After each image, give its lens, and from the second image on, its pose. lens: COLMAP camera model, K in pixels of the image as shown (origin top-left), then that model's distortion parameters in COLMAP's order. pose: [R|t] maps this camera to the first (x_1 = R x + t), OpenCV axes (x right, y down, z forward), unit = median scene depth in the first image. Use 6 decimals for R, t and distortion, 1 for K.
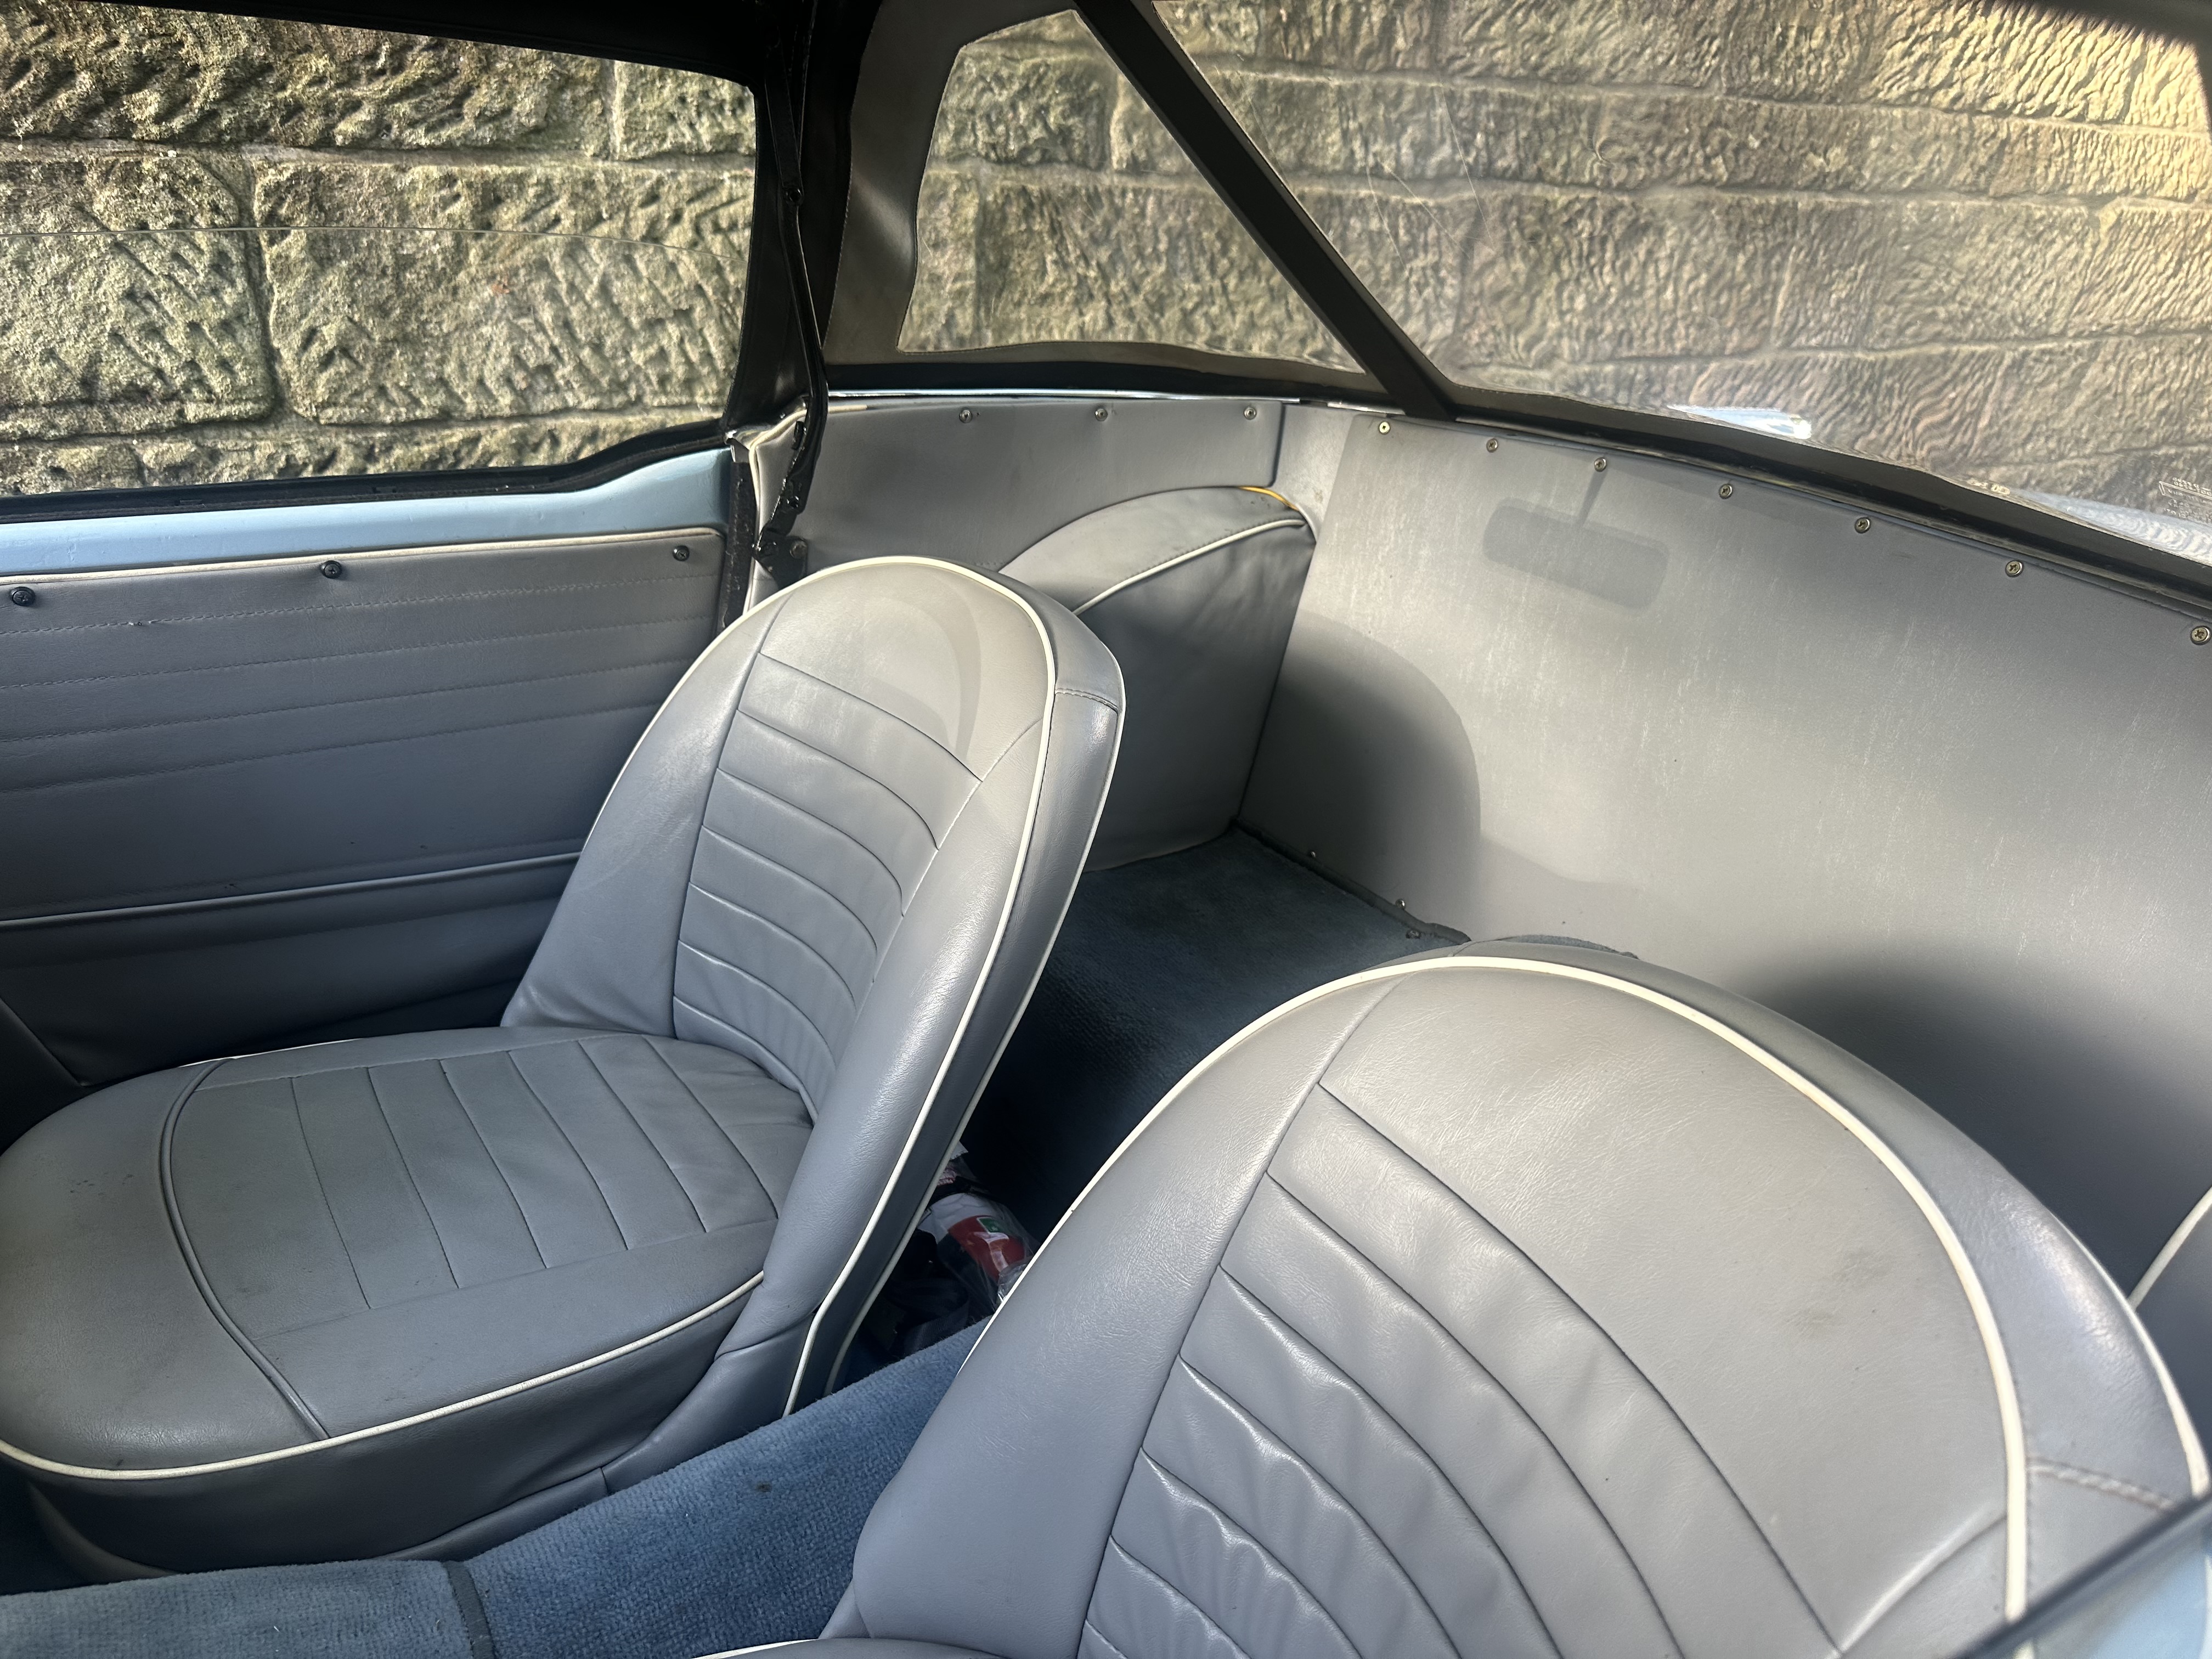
lens RADIAL K [[1566.5, 0, 1144.4], [0, 1566.5, 825.3], [0, 0, 1]] dist [0.007433, -0.016213]
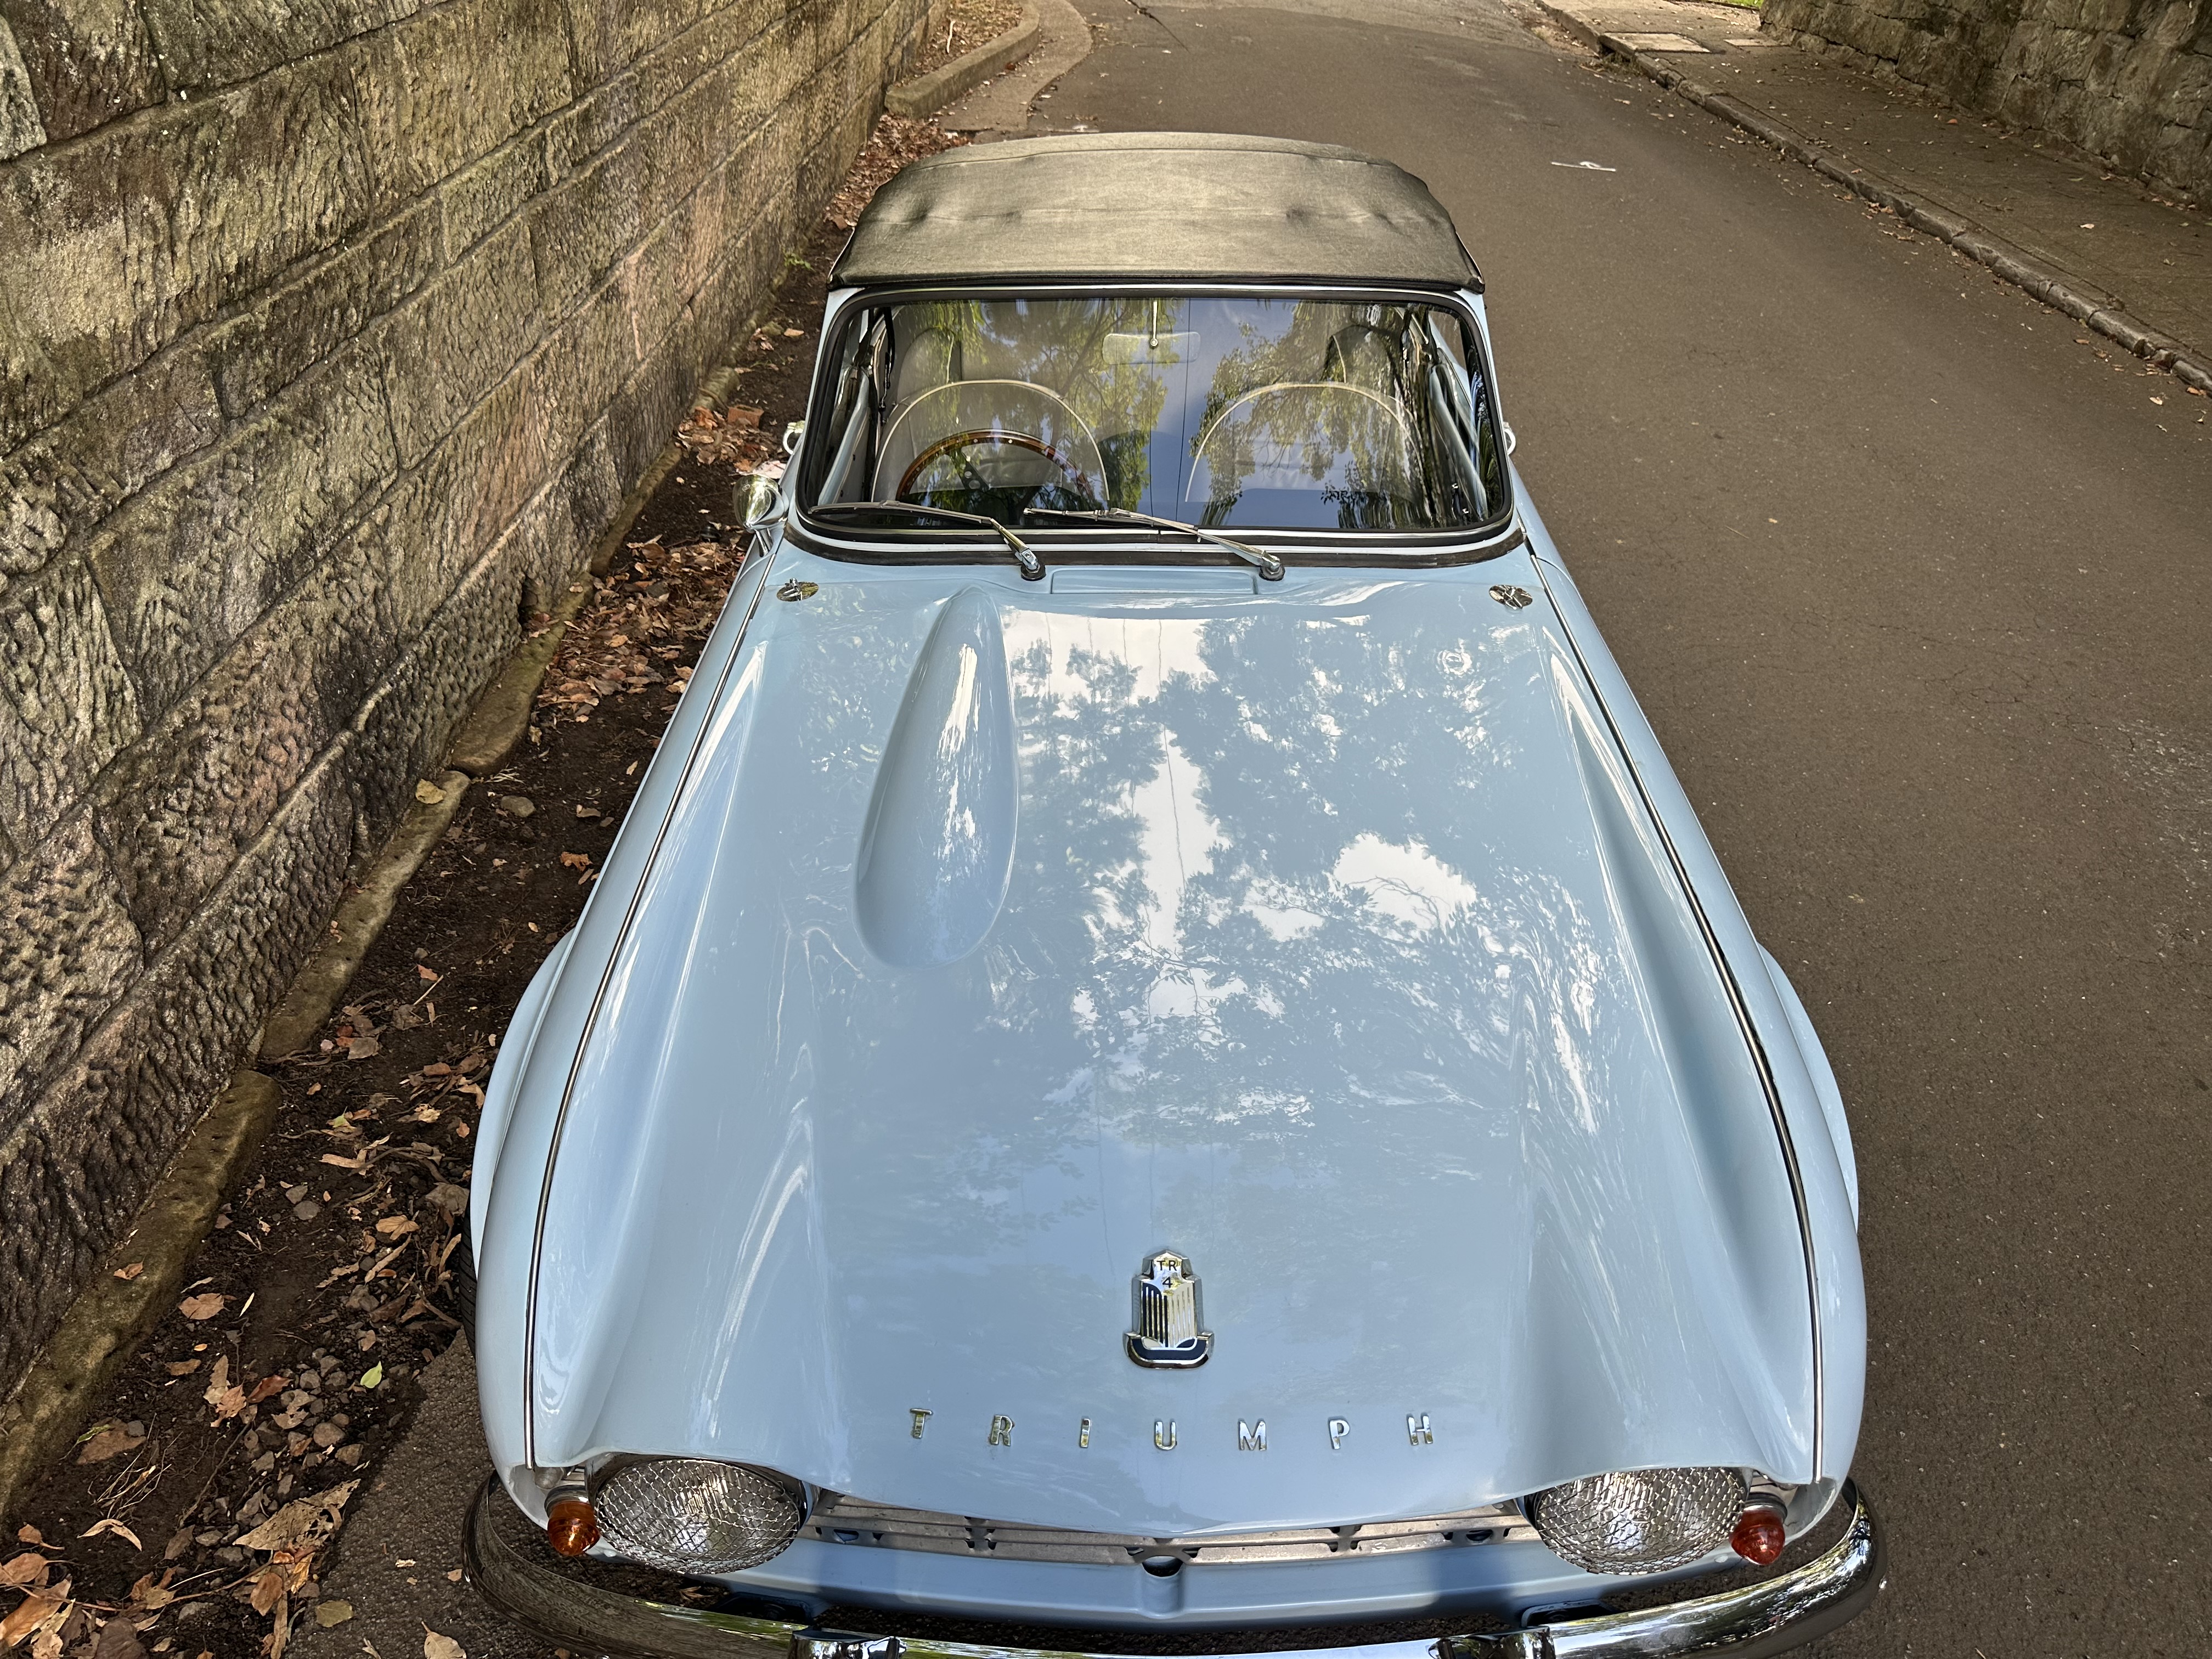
lens RADIAL K [[1566.5, 0, 1095.3], [0, 1566.5, 794.8], [0, 0, 1]] dist [0.007433, -0.016213]
pose [[0.545871, -0.509401, 0.665233, -1.452486], [0.384357, 0.857733, 0.341415, -0.254935], [-0.744509, 0.069319, 0.664003, -0.653425]]
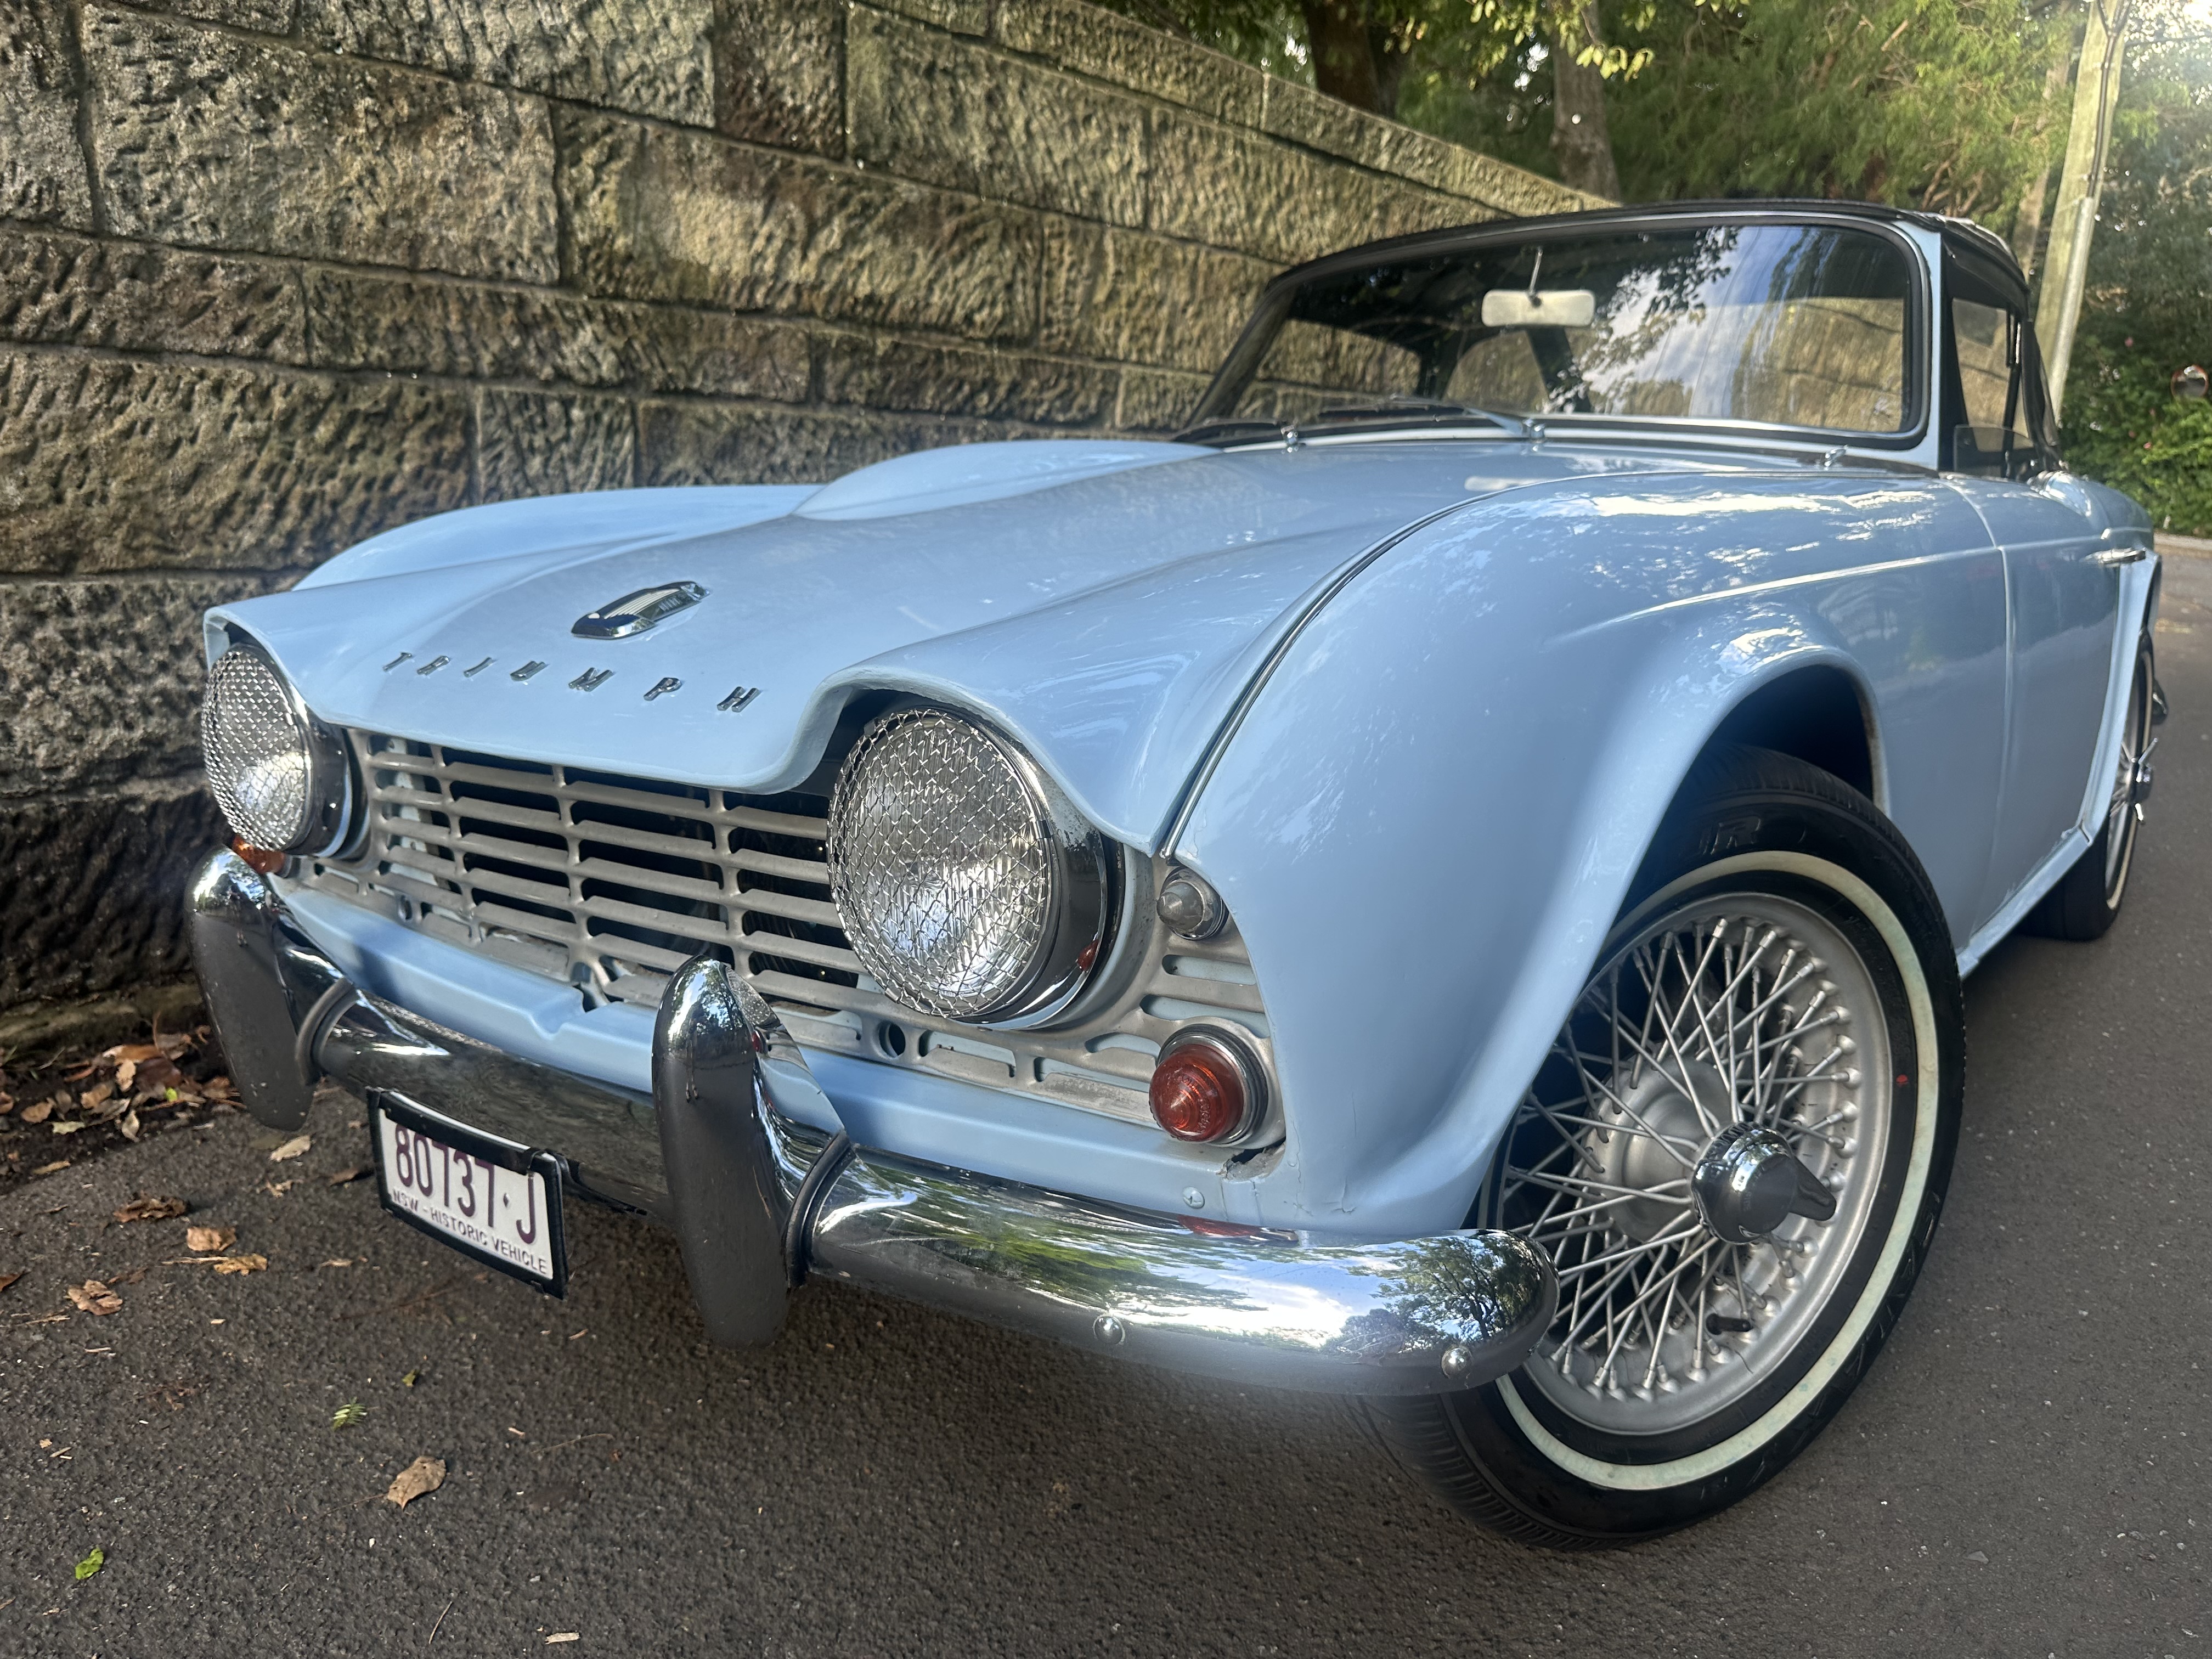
lens RADIAL K [[1566.5, 0, 1145.2], [0, 1566.5, 831.6], [0, 0, 1]] dist [0.007433, -0.016213]
pose [[0.938821, -0.115554, 0.324442, -1.070832], [0.186550, 0.962490, -0.197006, 0.507908], [-0.289507, 0.245478, 0.925163, -0.798367]]
